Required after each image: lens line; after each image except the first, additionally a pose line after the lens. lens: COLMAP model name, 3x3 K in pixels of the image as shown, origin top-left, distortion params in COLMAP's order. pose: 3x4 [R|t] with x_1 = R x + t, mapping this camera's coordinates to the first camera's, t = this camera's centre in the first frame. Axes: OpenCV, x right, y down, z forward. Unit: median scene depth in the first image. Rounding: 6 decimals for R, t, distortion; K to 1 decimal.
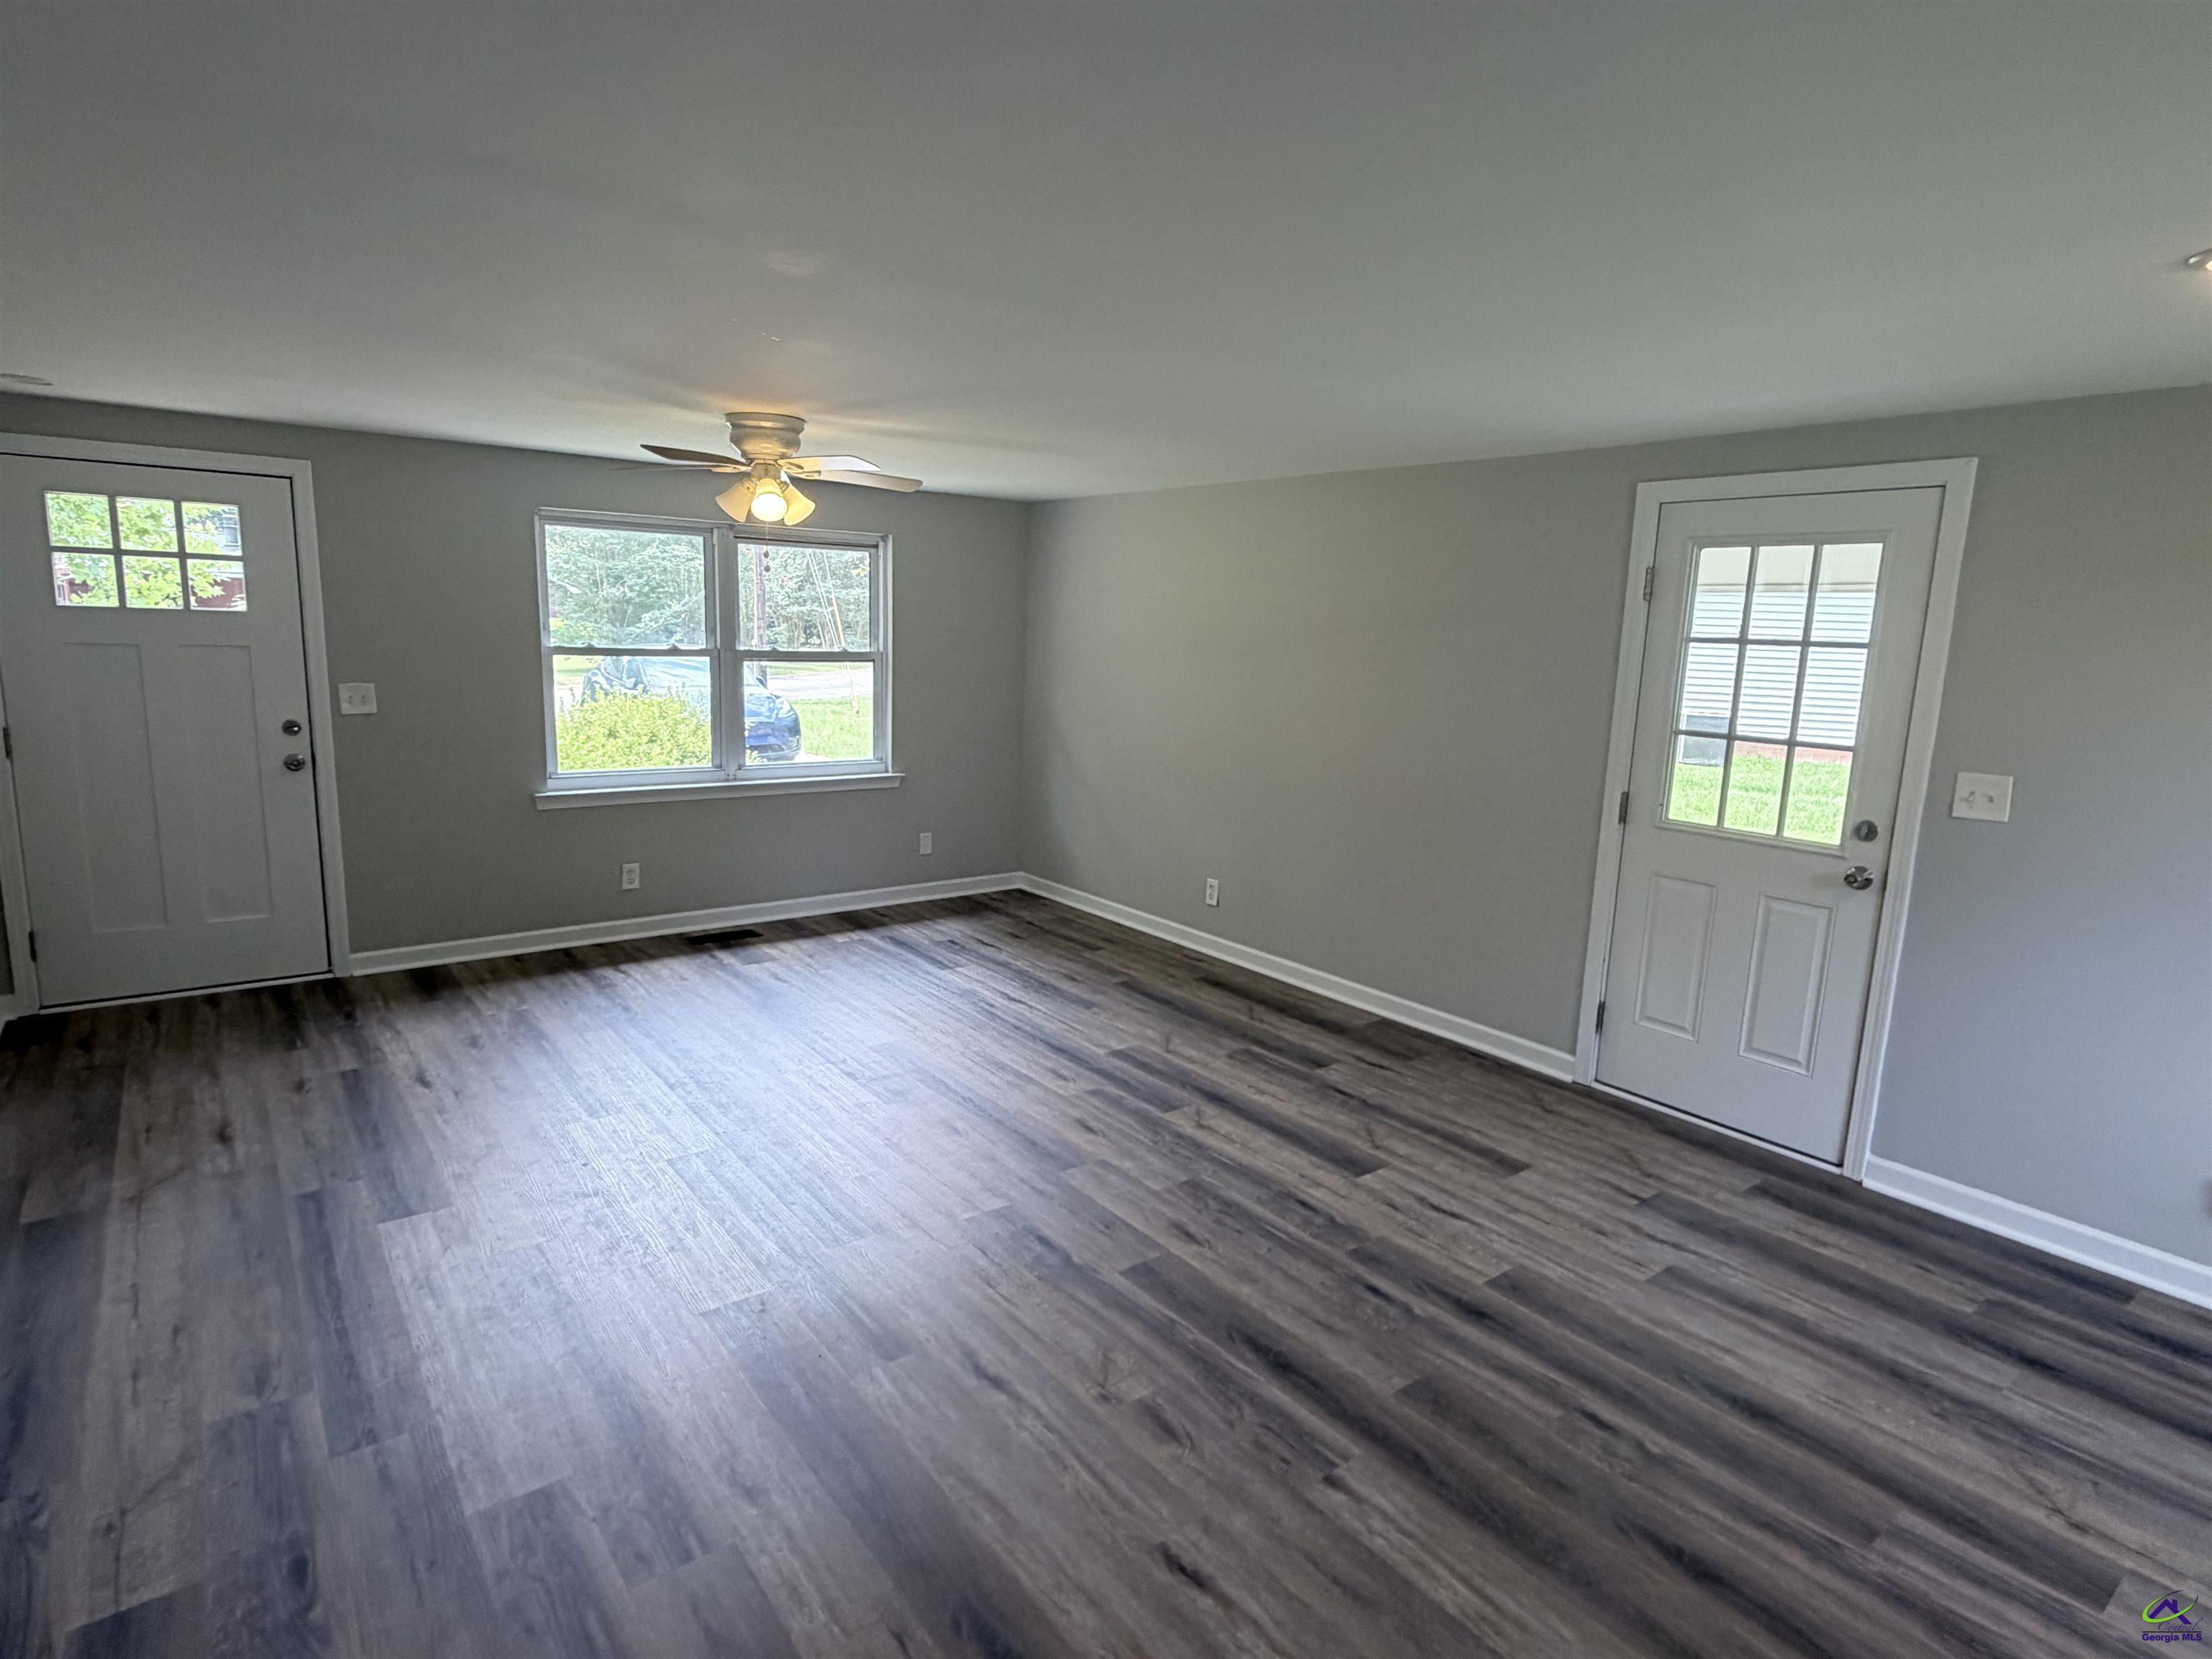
lens RADIAL K [[1190.2, 0, 1106.2], [0, 1190.2, 831.8], [0, 0, 1]] dist [0.022746, -0.001045]
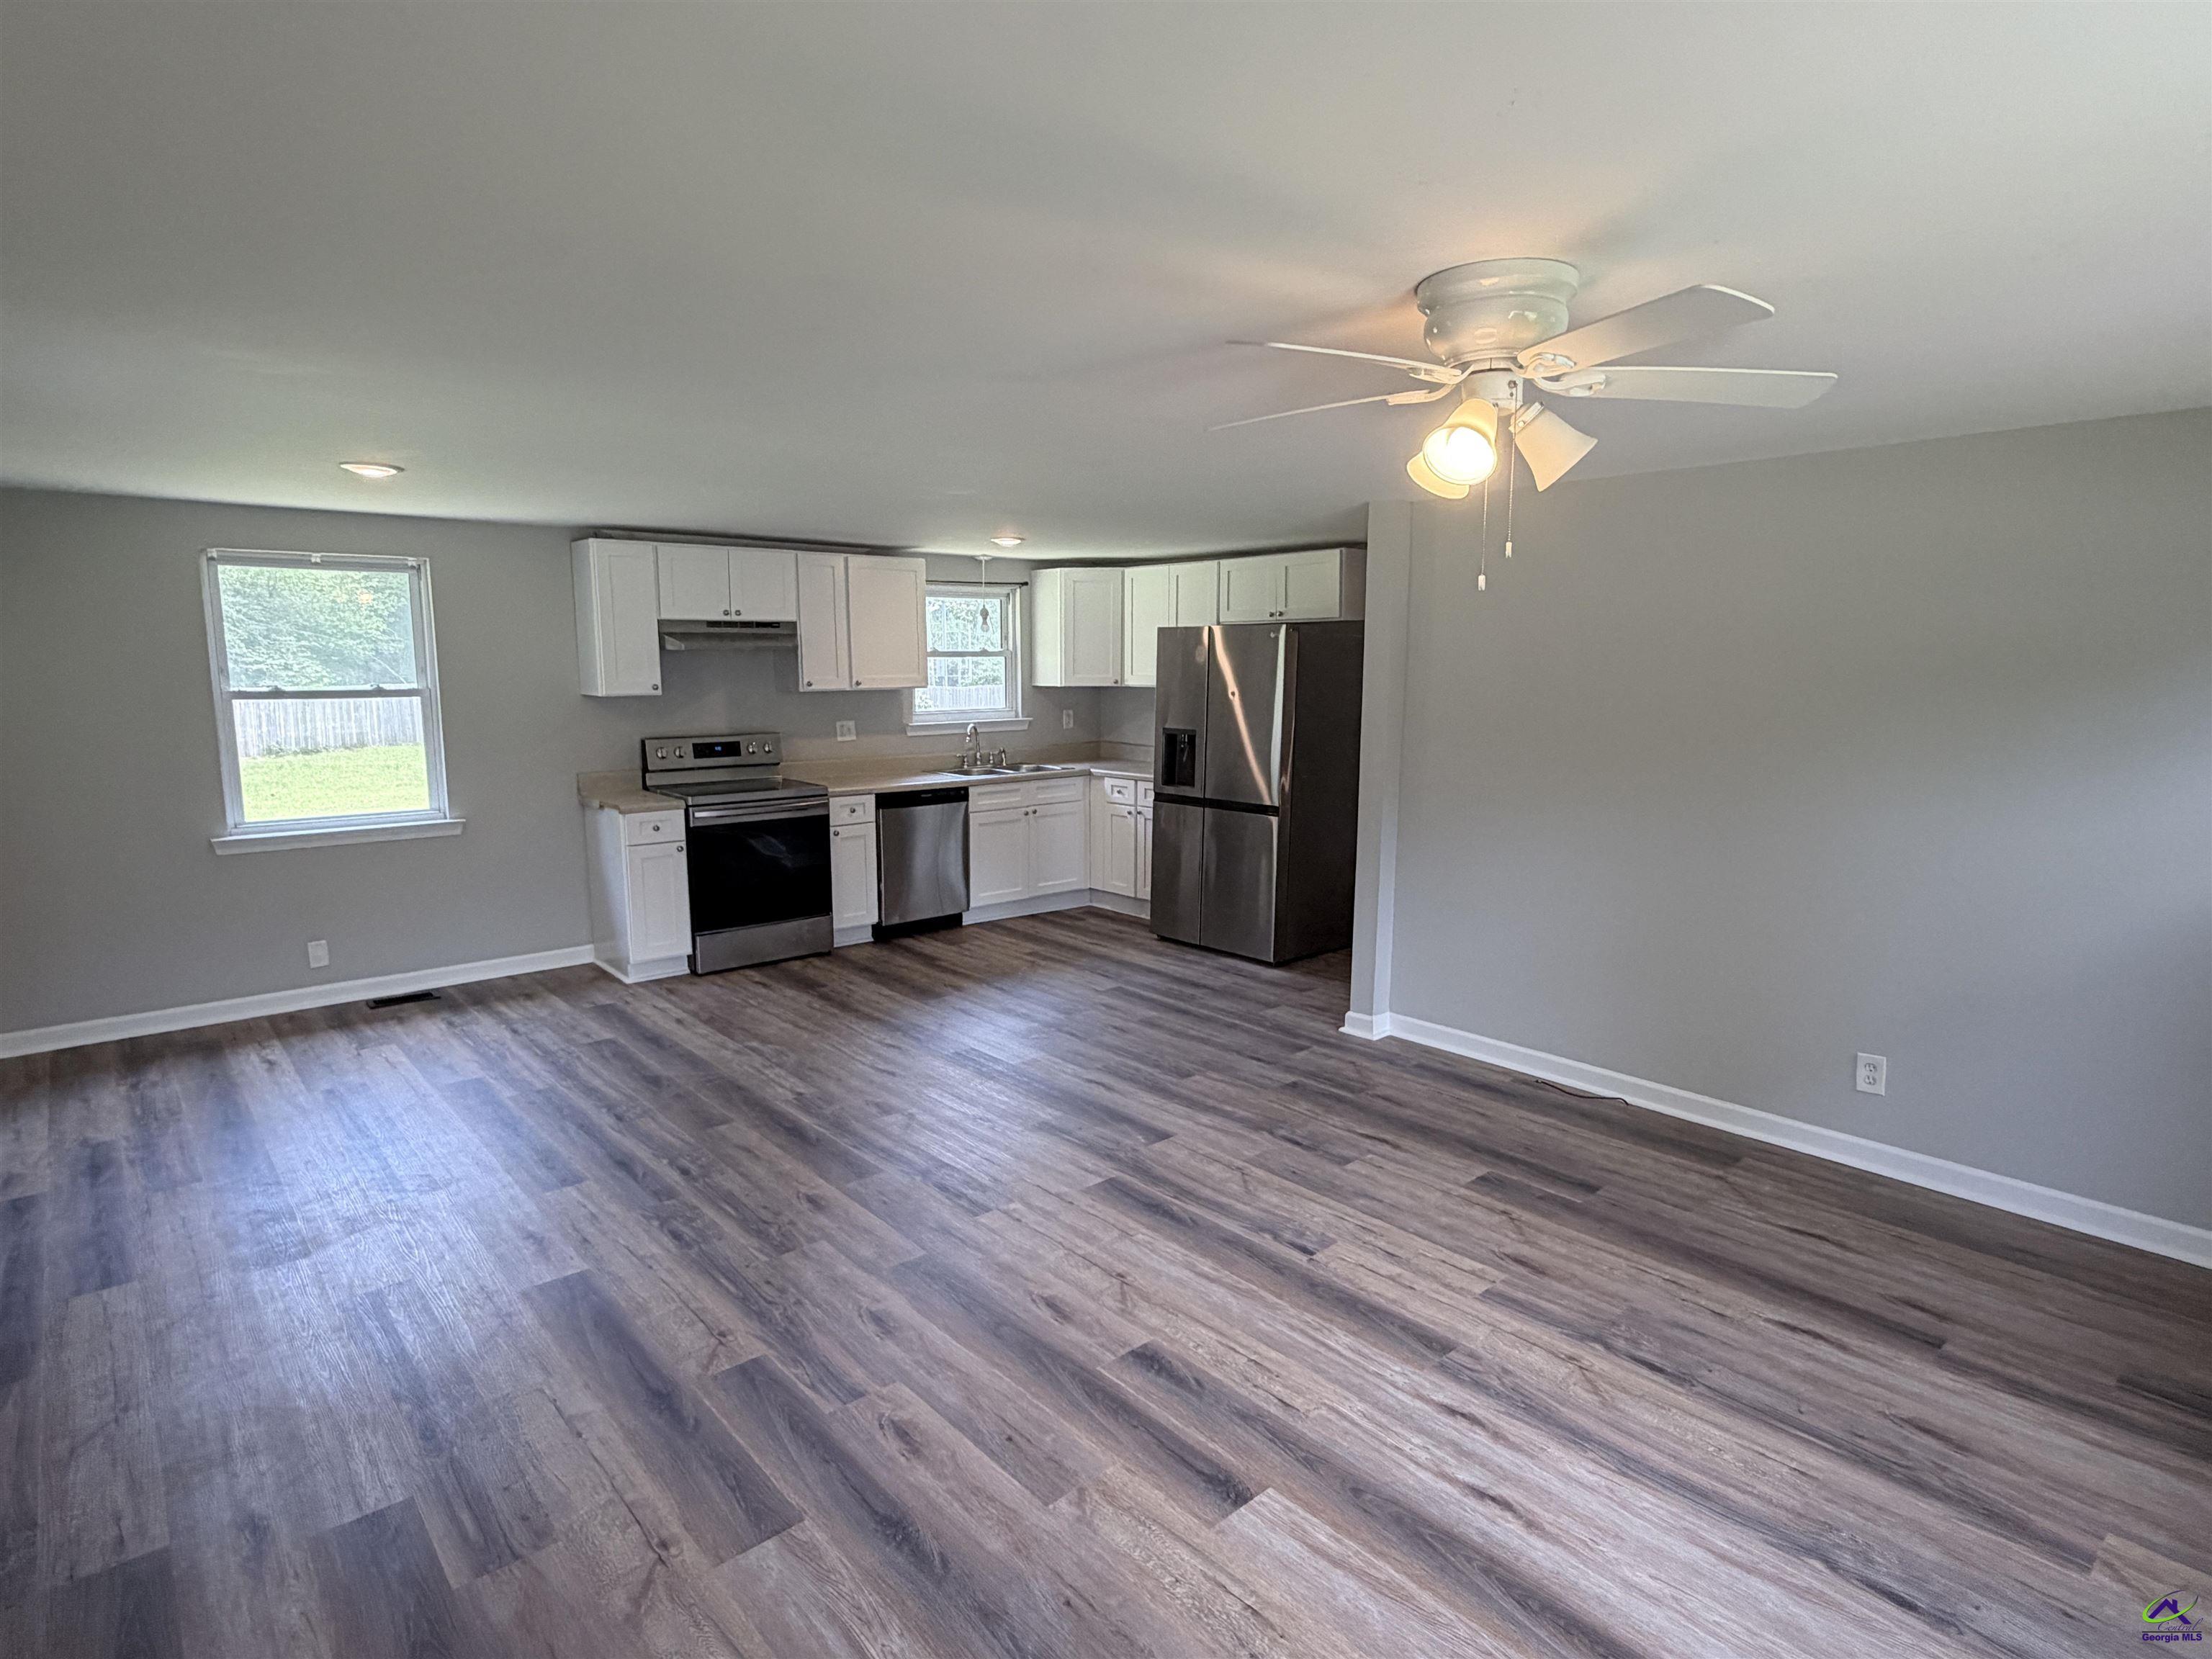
lens RADIAL K [[1190.2, 0, 1104.2], [0, 1190.2, 831.9], [0, 0, 1]] dist [0.022746, -0.001045]
pose [[-0.997624, -0.023967, -0.064596, -0.113759], [-0.042849, 0.950004, 0.309282, -0.324662], [0.053953, 0.311315, -0.948774, 1.815919]]
